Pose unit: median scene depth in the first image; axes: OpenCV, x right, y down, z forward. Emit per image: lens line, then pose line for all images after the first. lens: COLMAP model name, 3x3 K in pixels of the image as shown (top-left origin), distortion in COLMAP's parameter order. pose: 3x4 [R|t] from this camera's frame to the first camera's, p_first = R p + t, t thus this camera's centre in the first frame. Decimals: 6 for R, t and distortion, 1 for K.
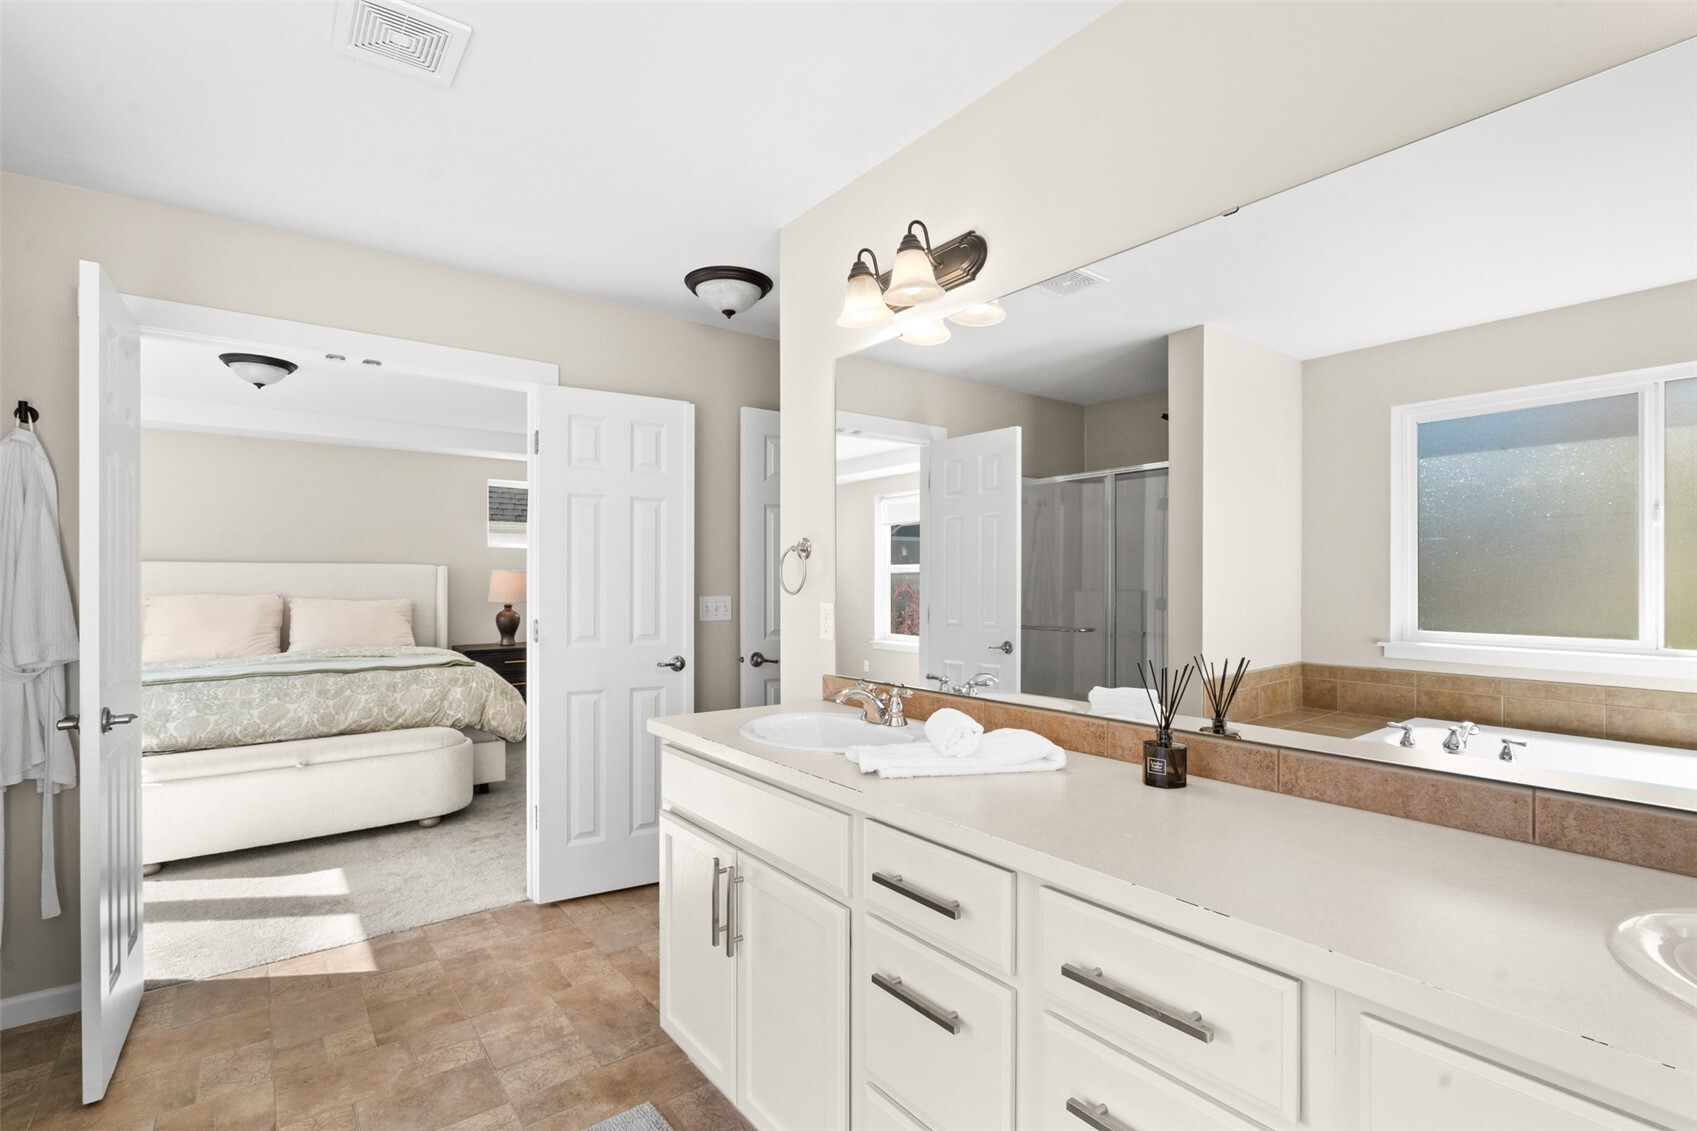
lens RADIAL K [[782.8, 0, 846.8], [0, 782.8, 587.0], [0, 0, 1]] dist [-0.000763, 0.000048]
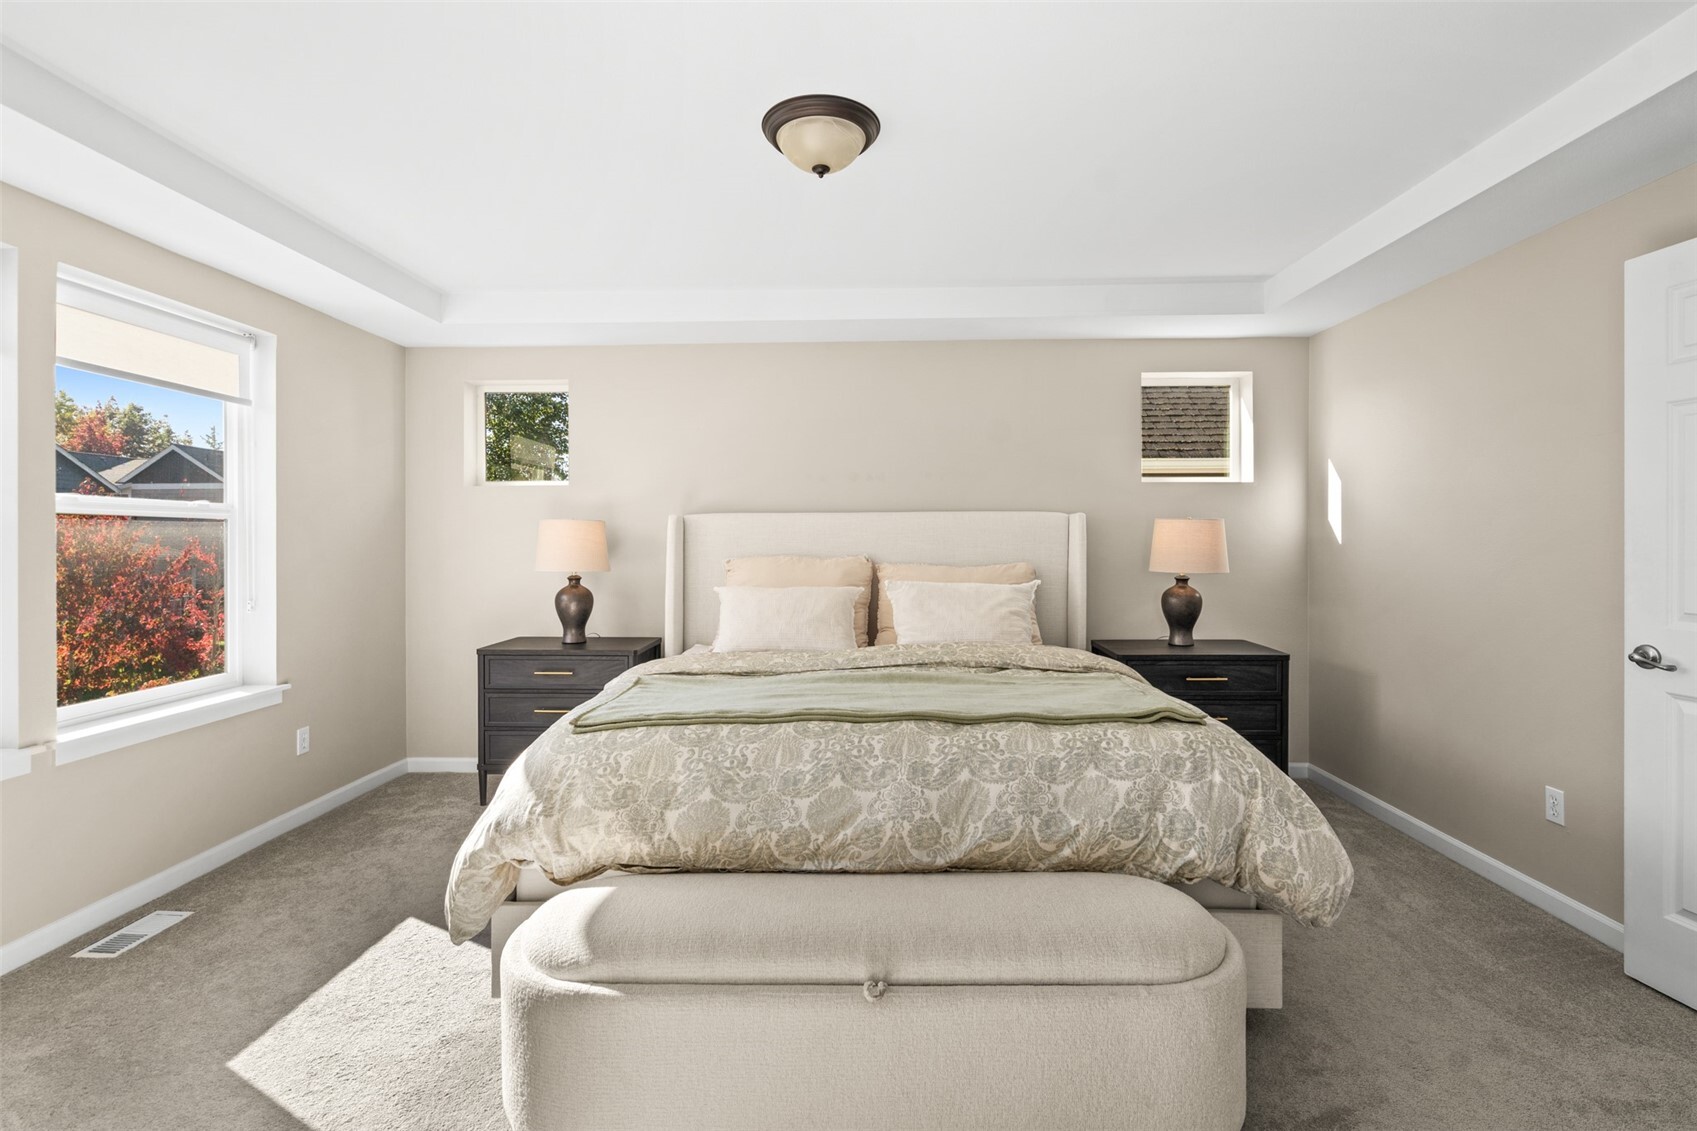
lens RADIAL K [[796.9, 0, 849.3], [0, 796.9, 541.6], [0, 0, 1]] dist [0.000857, 0.000027]
pose [[0.777908, -0.002283, -0.628375, -0.382219], [-0.001616, 0.999983, -0.005634, -0.000259], [0.628377, 0.005399, 0.777890, 0.572042]]
